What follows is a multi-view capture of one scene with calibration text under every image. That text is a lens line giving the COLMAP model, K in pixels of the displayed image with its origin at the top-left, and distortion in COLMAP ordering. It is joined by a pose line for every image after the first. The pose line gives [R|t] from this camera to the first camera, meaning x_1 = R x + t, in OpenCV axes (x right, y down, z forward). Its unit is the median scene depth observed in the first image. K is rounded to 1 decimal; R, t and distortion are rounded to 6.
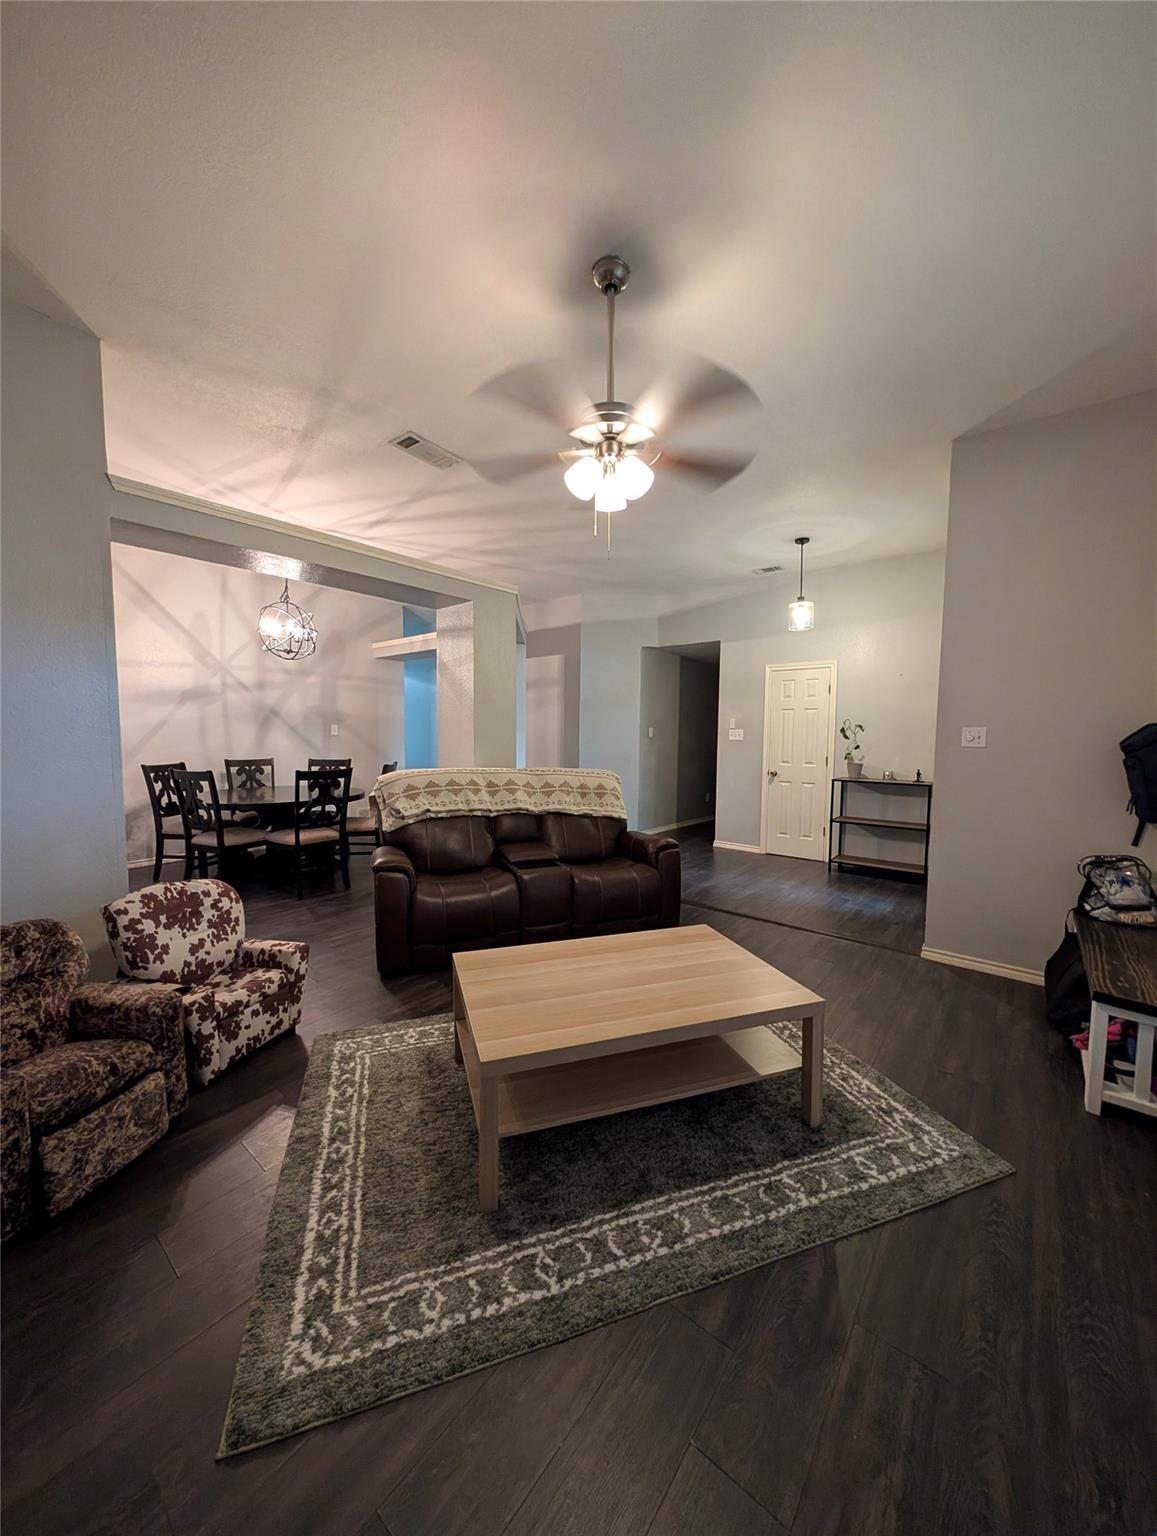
lens RADIAL K [[559.5, 0, 583.9], [0, 559.5, 772.0], [0, 0, 1]] dist [0.000896, -0.000018]
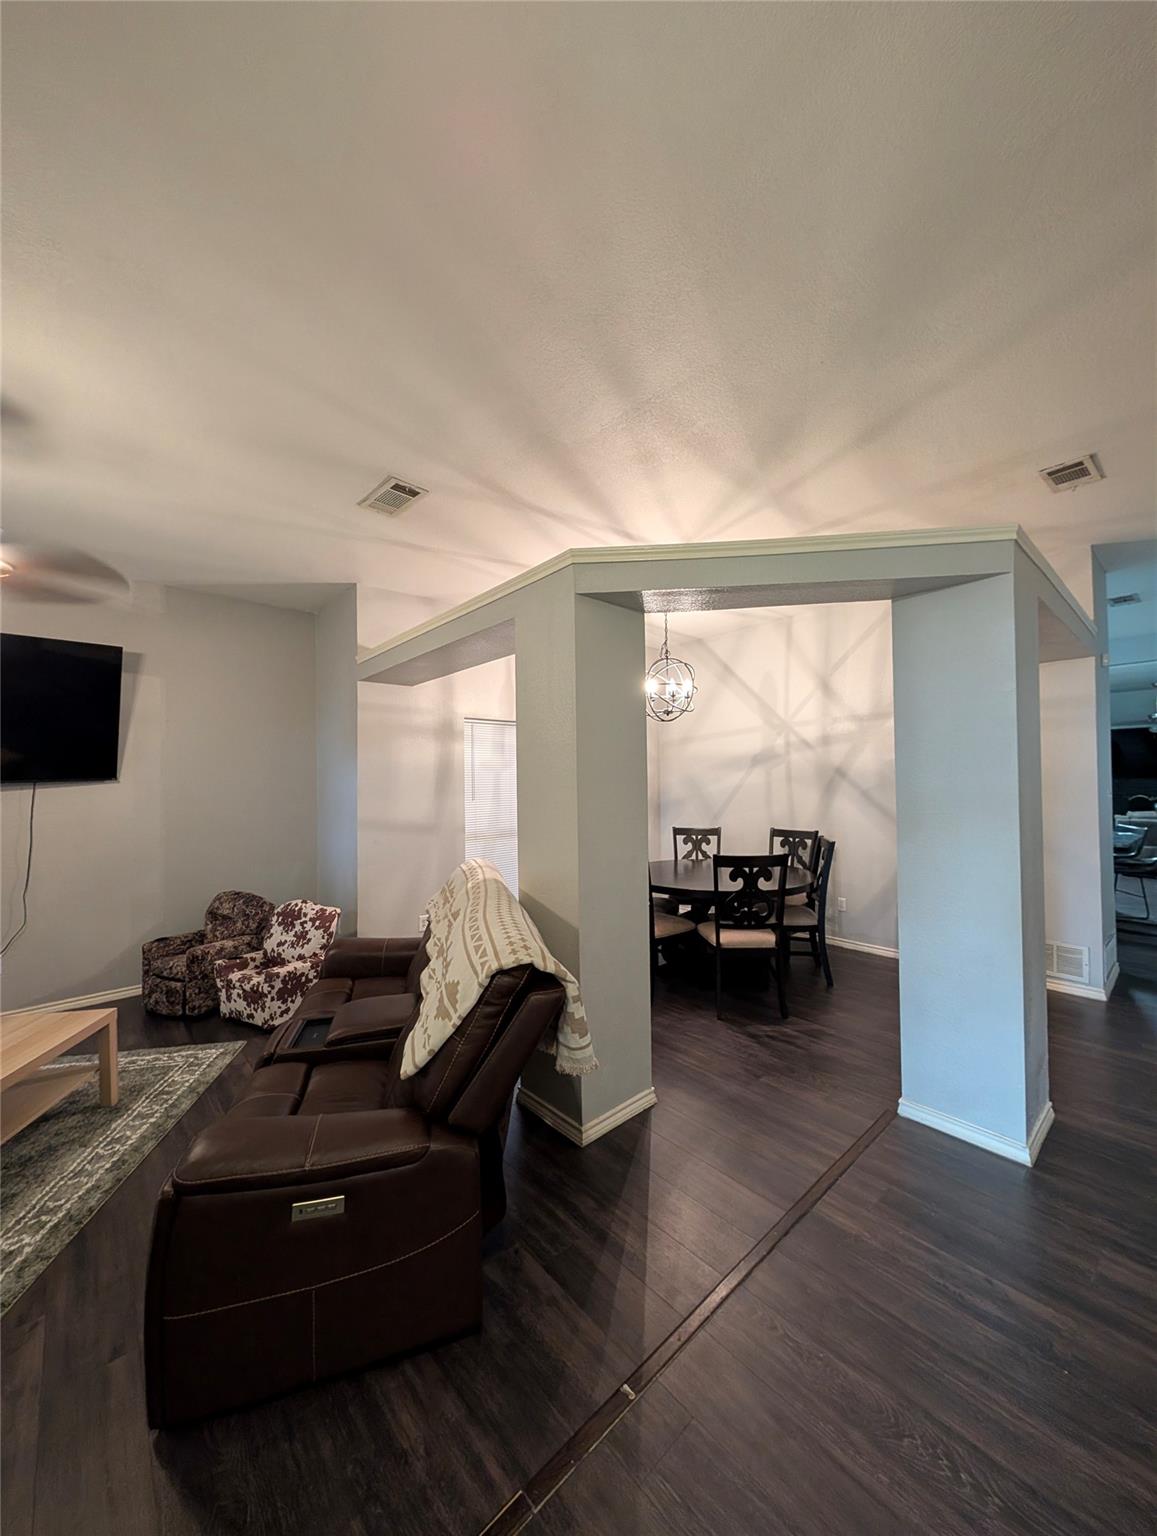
lens RADIAL K [[559.5, 0, 583.9], [0, 559.5, 772.0], [0, 0, 1]] dist [0.000896, -0.000018]
pose [[-0.153211, -0.019838, -0.987994, 0.313854], [-0.058379, 0.998234, -0.010991, -0.086063], [0.986468, 0.055994, -0.154098, 0.850101]]
